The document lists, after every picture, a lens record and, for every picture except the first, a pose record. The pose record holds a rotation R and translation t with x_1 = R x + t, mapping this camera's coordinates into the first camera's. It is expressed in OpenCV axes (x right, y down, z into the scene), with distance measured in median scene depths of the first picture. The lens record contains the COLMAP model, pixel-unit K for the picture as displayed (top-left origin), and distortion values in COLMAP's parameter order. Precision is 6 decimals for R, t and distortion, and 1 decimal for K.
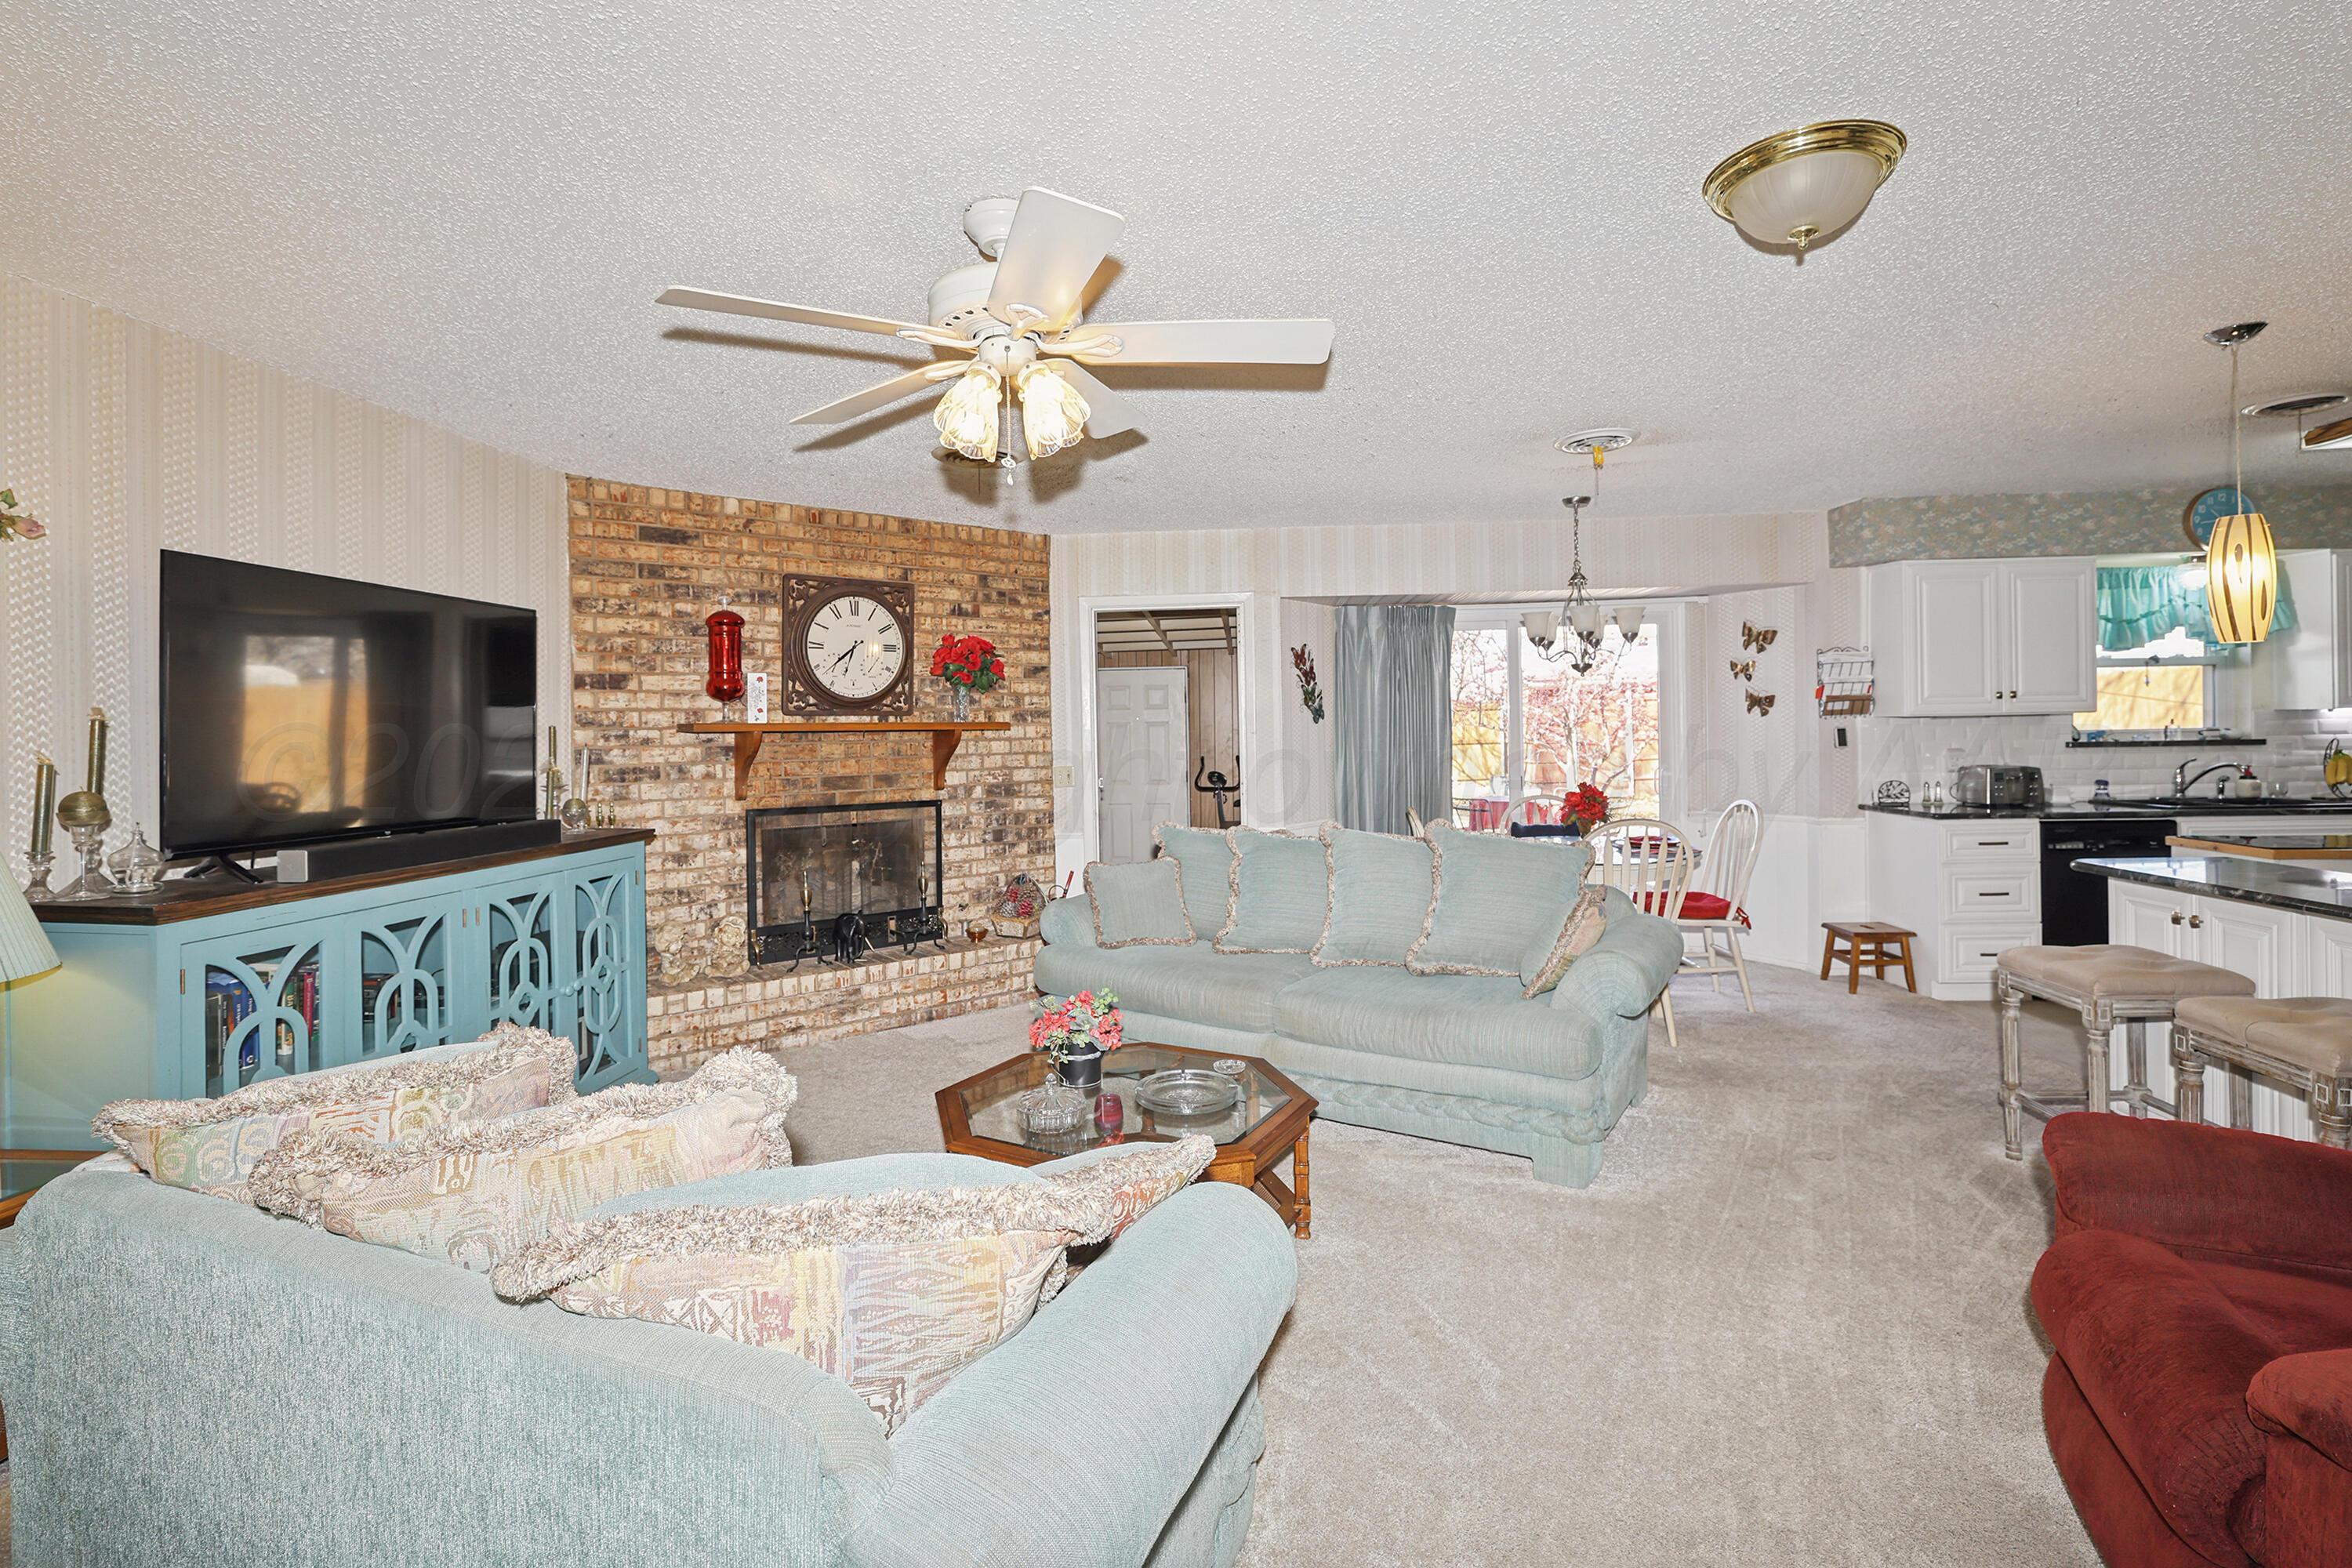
lens RADIAL K [[1034.6, 0, 1175.1], [0, 1034.6, 718.8], [0, 0, 1]] dist [-0.064824, 0.022517]
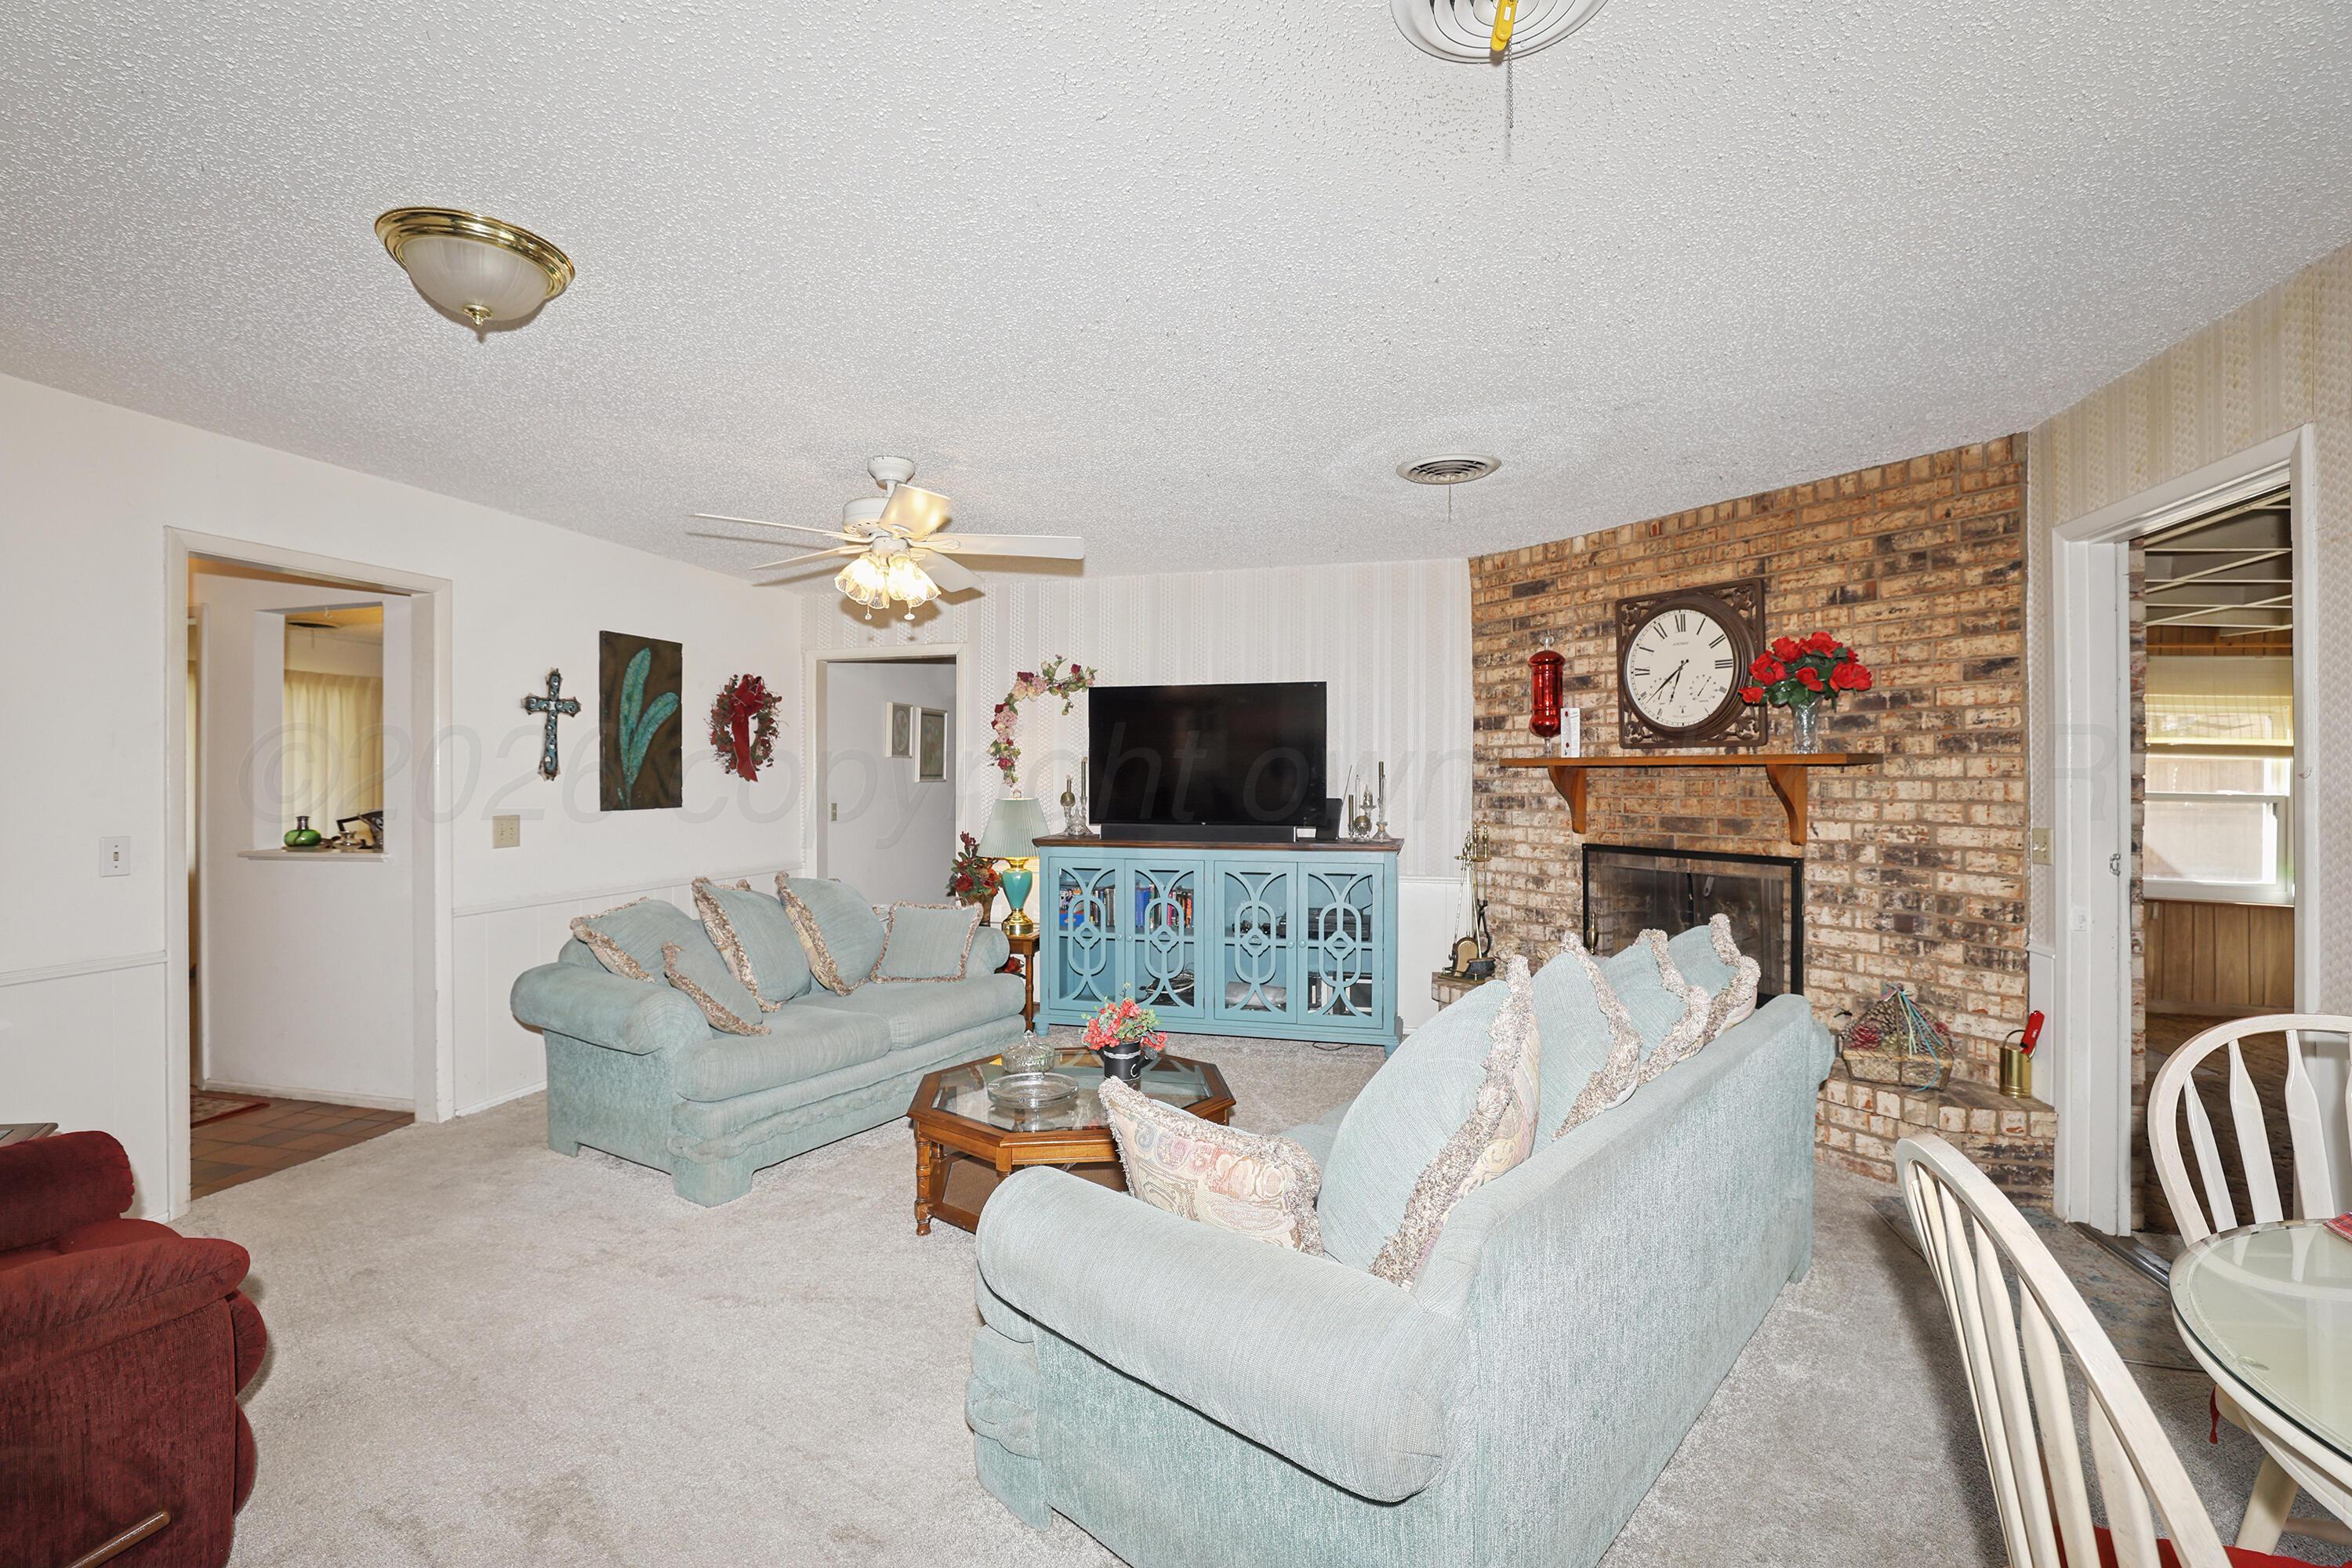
lens RADIAL K [[1037.1, 0, 1171.6], [0, 1037.1, 775.5], [0, 0, 1]] dist [-0.052521, 0.022150]
pose [[-0.153972, 0.010780, -0.988016, 0.604268], [0.008593, 0.999917, 0.009571, 0.008508], [0.988038, -0.007016, -0.154052, 0.708018]]
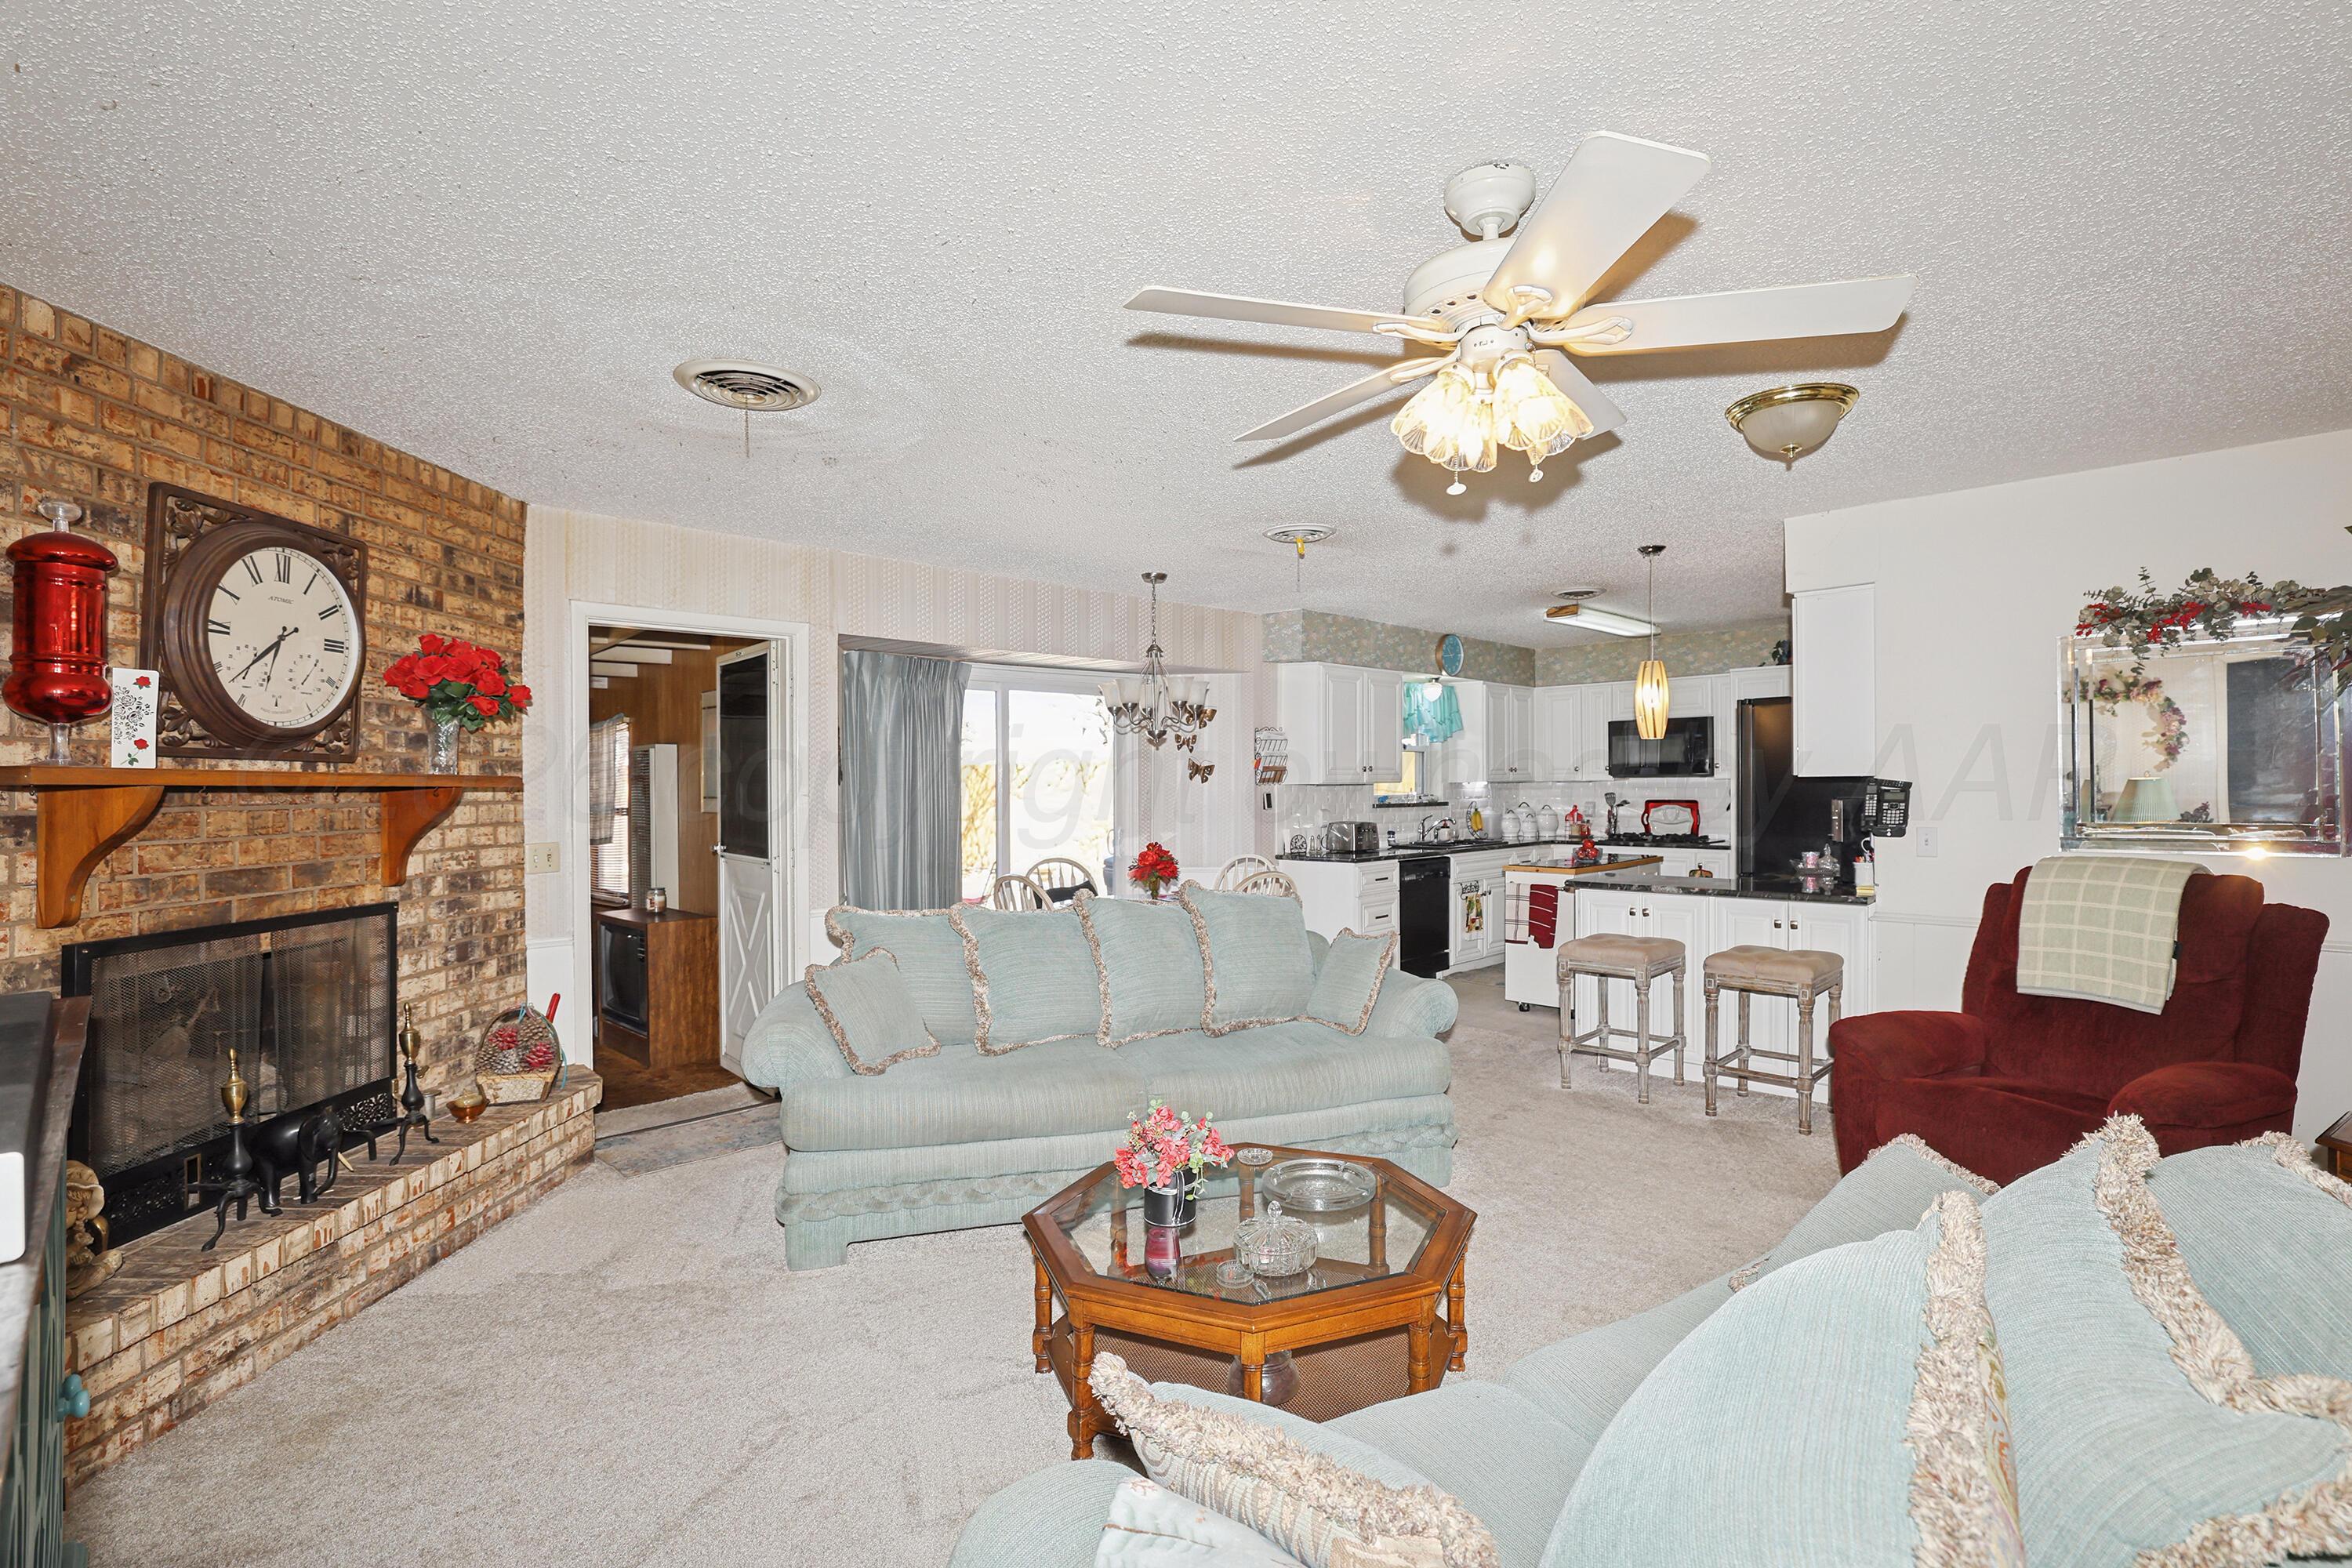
lens RADIAL K [[1067.9, 0, 1195.4], [0, 1067.9, 773.2], [0, 0, 1]] dist [-0.043567, 0.013932]
pose [[0.640606, 0.019046, 0.767634, -0.426485], [-0.007816, 0.999802, -0.018283, 0.010663], [-0.767830, 0.005712, 0.640628, 0.253116]]
